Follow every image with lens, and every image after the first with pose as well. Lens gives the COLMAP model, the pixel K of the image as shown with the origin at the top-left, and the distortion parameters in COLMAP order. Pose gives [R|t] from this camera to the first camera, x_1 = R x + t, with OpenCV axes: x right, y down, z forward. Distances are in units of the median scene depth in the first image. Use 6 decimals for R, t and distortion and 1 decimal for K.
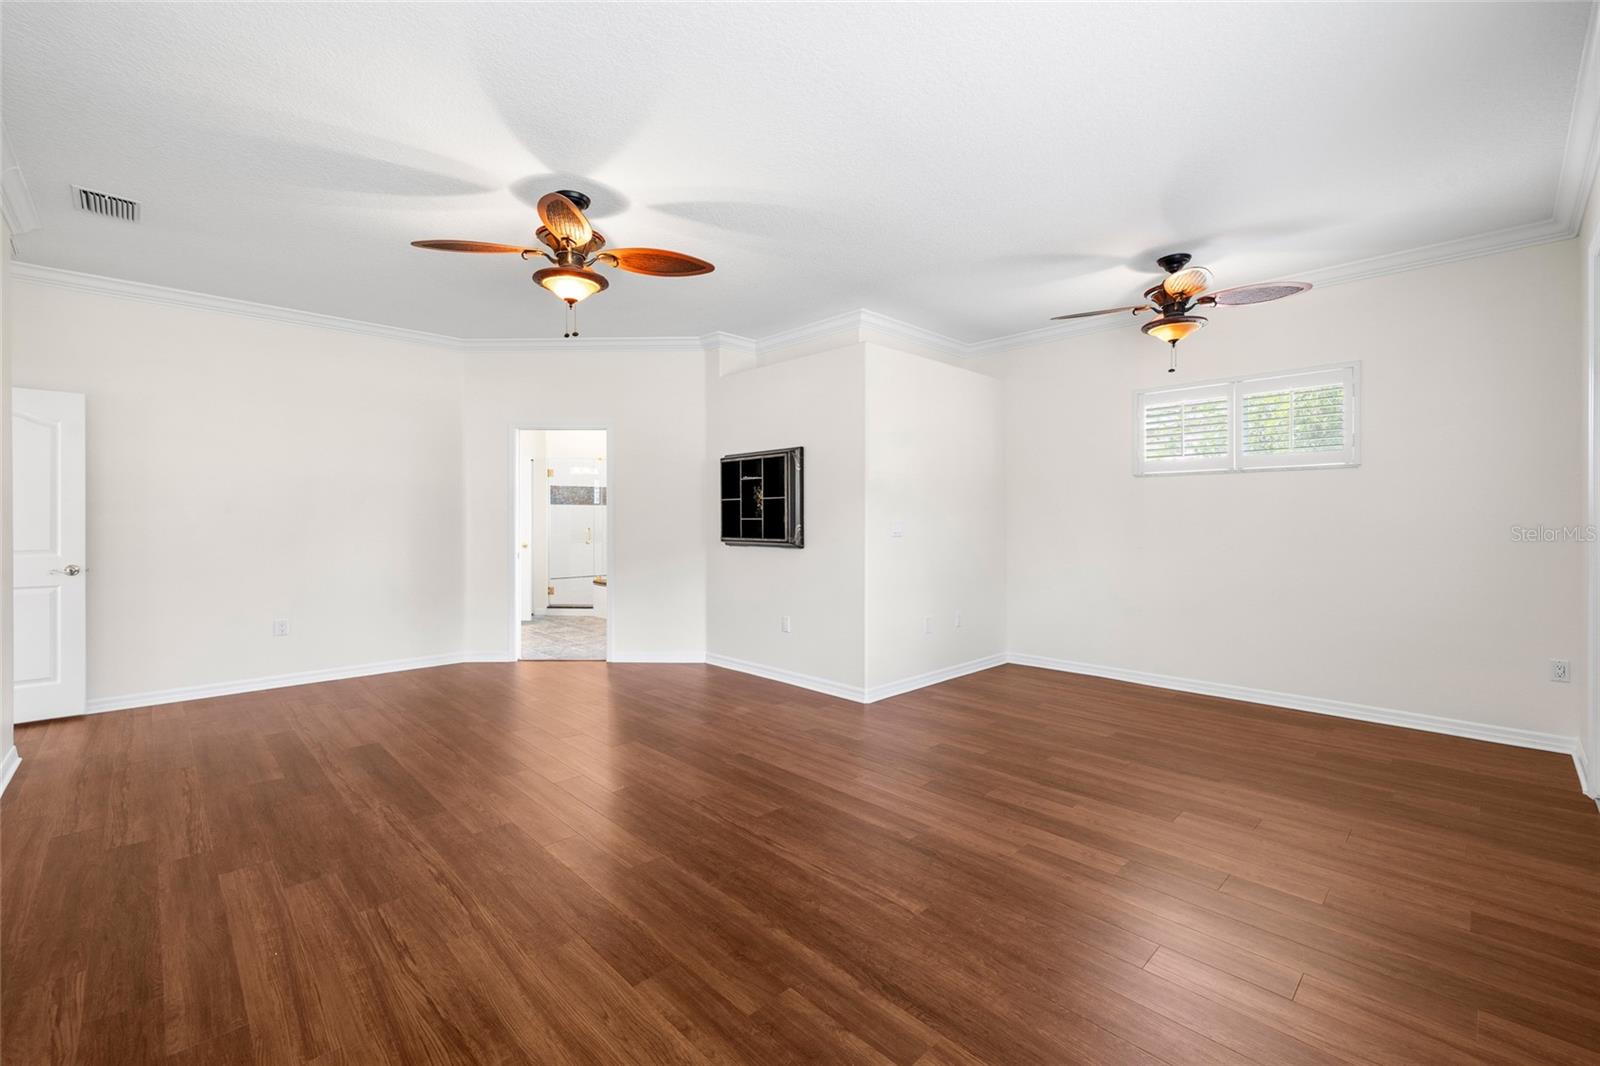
lens RADIAL K [[674.6, 0, 796.0], [0, 674.6, 527.1], [0, 0, 1]] dist [-0.001394, 0.000035]
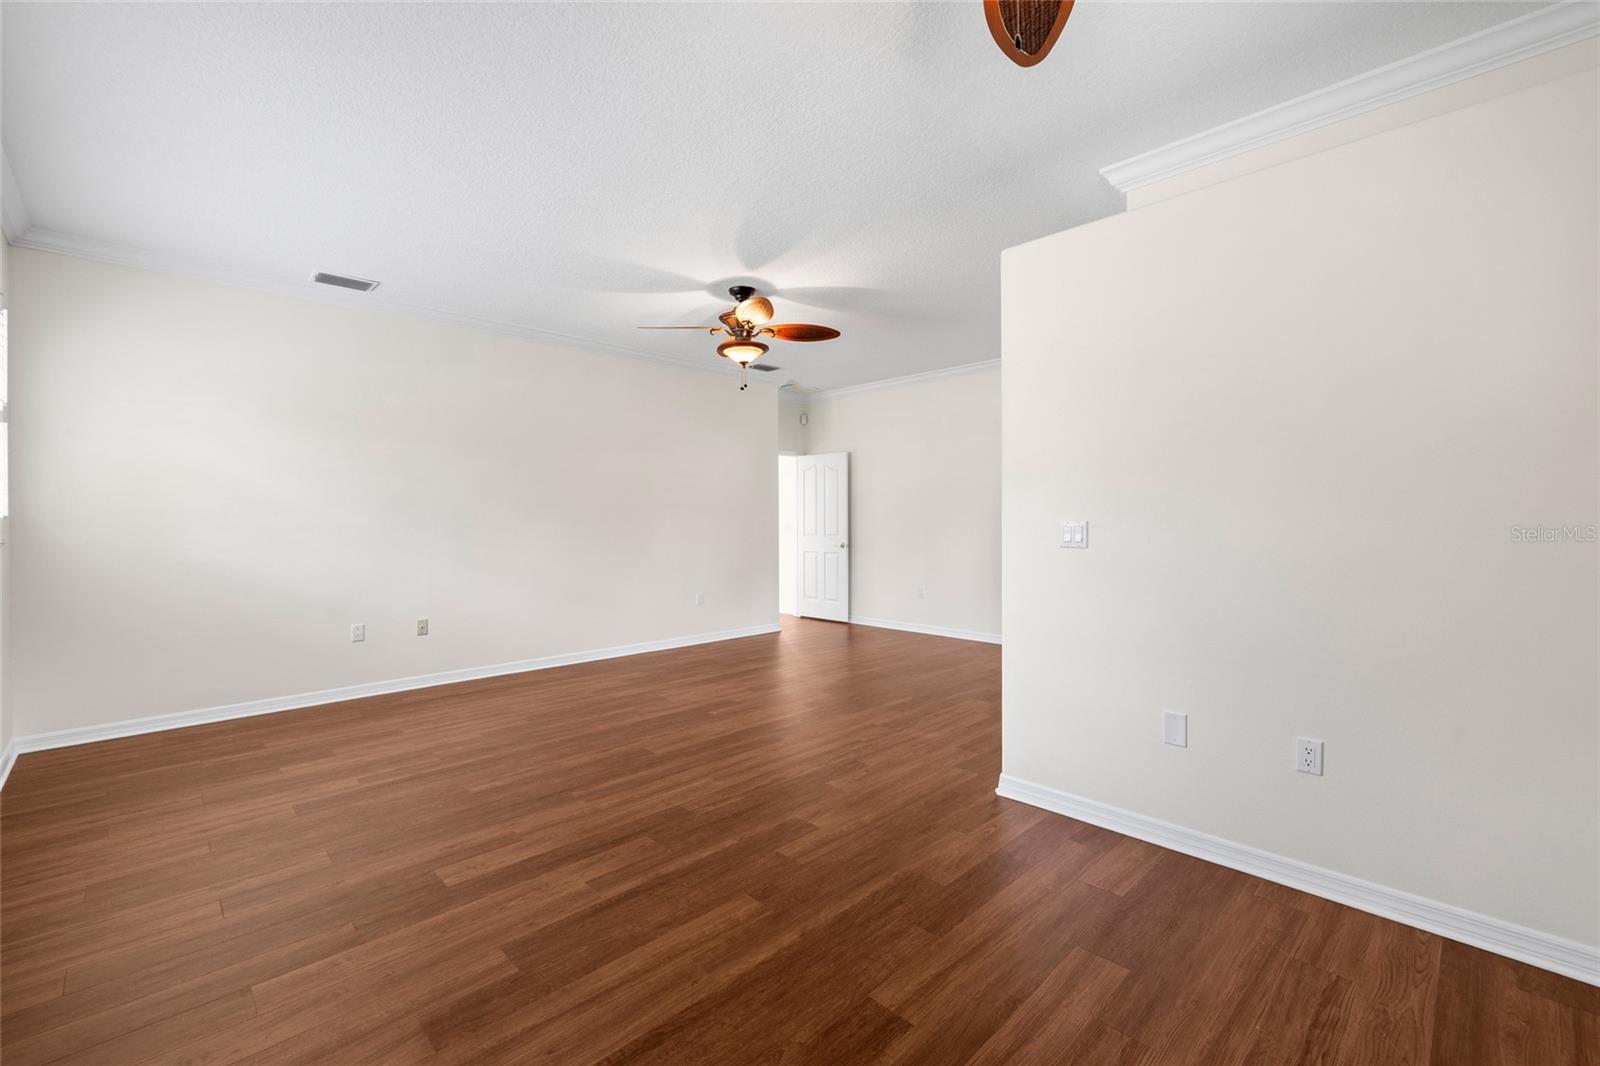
lens RADIAL K [[674.6, 0, 796.0], [0, 674.6, 528.8], [0, 0, 1]] dist [-0.001394, 0.000035]
pose [[-0.001687, 0.011467, -0.999933, 1.136362], [-0.003752, 0.999927, 0.011473, -0.008928], [0.999992, 0.003771, -0.001644, 1.185443]]
